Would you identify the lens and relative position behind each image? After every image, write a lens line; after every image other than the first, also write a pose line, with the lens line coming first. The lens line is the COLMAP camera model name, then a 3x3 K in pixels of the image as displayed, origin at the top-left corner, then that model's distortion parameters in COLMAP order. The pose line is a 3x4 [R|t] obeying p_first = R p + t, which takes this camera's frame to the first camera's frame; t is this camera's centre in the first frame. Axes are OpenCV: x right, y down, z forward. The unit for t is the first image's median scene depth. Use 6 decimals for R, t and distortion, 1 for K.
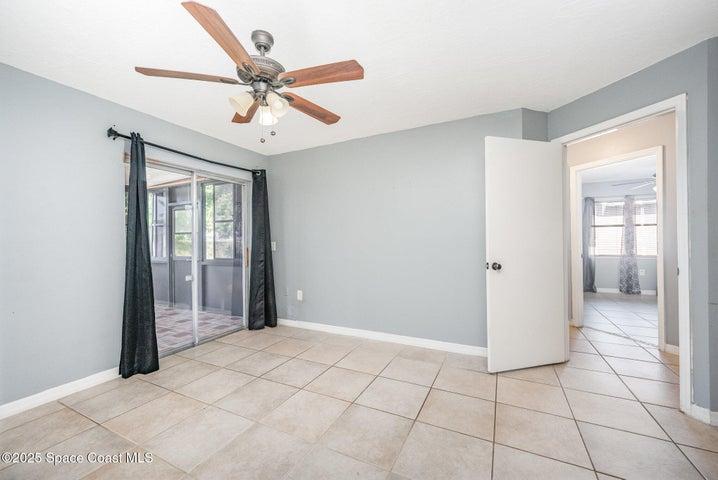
lens RADIAL K [[284.1, 0, 354.6], [0, 284.1, 240.9], [0, 0, 1]] dist [-0.001595, -0.000077]
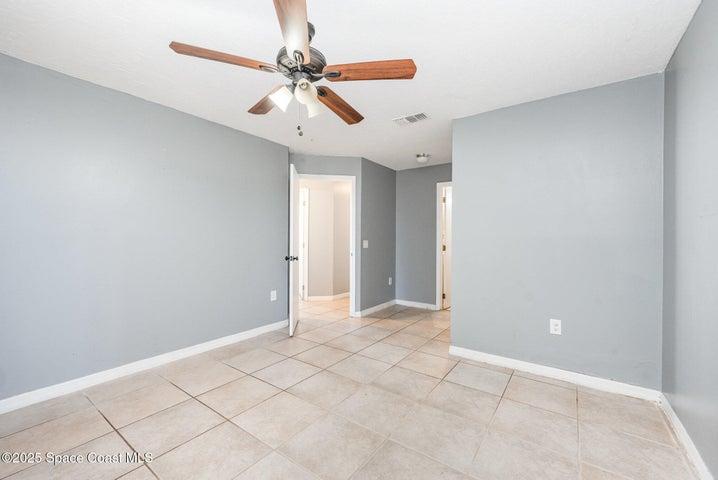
lens RADIAL K [[297.1, 0, 359.0], [0, 297.1, 240.0], [0, 0, 1]] dist [-0.000070, -0.000004]
pose [[0.156790, 0.008529, 0.987595, -0.890851], [-0.003315, 0.999962, -0.008109, 0.012659], [-0.987626, -0.002002, 0.156812, 0.459619]]
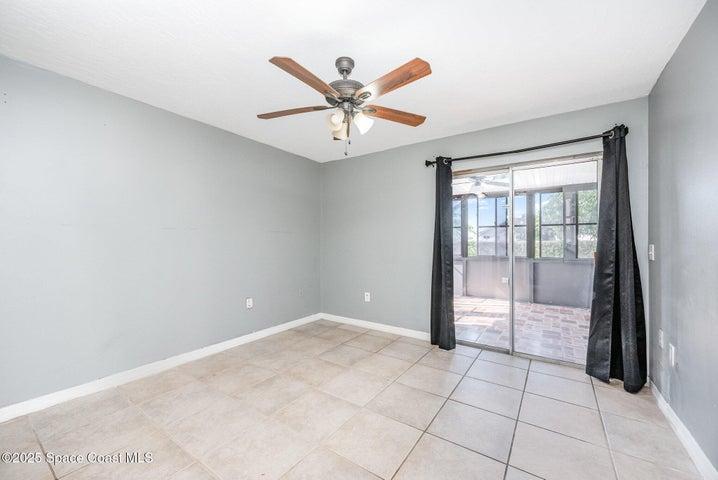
lens RADIAL K [[285.2, 0, 367.6], [0, 285.2, 239.9], [0, 0, 1]] dist [-0.002359, -0.000035]
pose [[-0.115048, 0.002297, -0.993357, 0.558075], [-0.005403, 0.999981, 0.002938, -0.007526], [0.993345, 0.005705, -0.115034, 0.855851]]
